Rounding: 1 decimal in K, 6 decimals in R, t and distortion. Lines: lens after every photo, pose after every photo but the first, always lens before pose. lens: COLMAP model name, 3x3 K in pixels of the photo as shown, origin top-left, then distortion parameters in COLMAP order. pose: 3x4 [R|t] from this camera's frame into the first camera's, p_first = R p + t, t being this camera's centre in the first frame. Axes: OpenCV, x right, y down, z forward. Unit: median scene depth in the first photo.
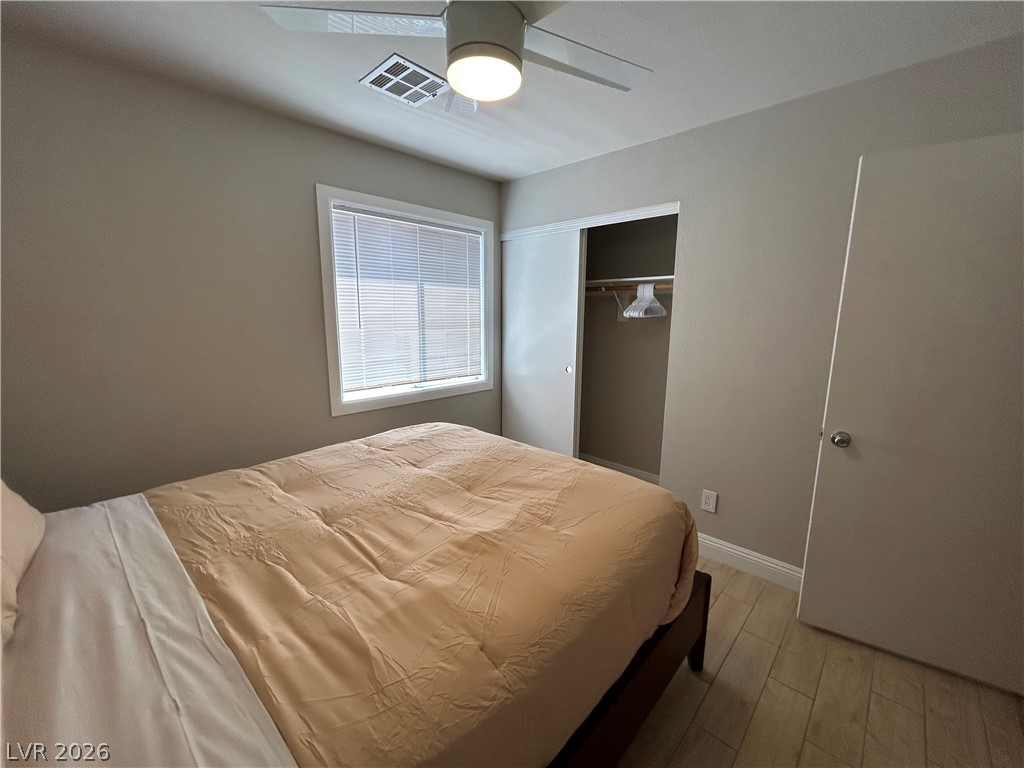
lens RADIAL K [[413.1, 0, 510.0], [0, 413.1, 383.7], [0, 0, 1]] dist [-0.001118, -0.000413]
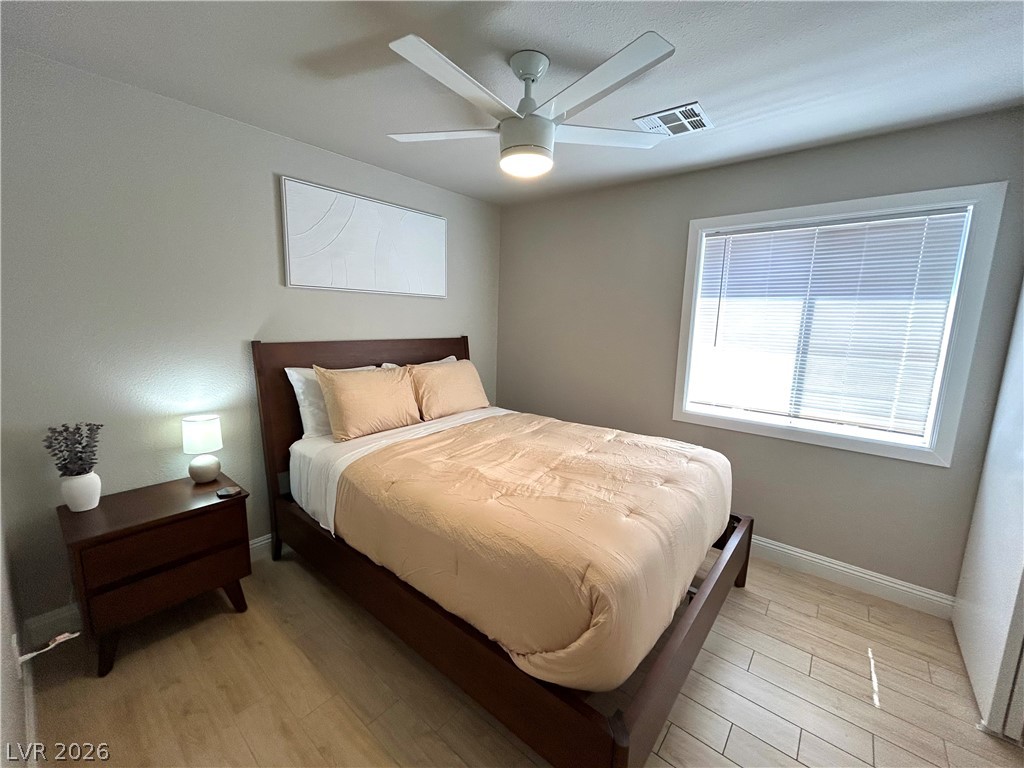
lens RADIAL K [[413.1, 0, 510.0], [0, 413.1, 383.7], [0, 0, 1]] dist [-0.001118, -0.000413]
pose [[0.074052, 0.151881, -0.985621, 0.682433], [-0.195637, 0.971342, 0.134982, -0.087496], [0.977877, 0.182828, 0.101643, 0.440768]]
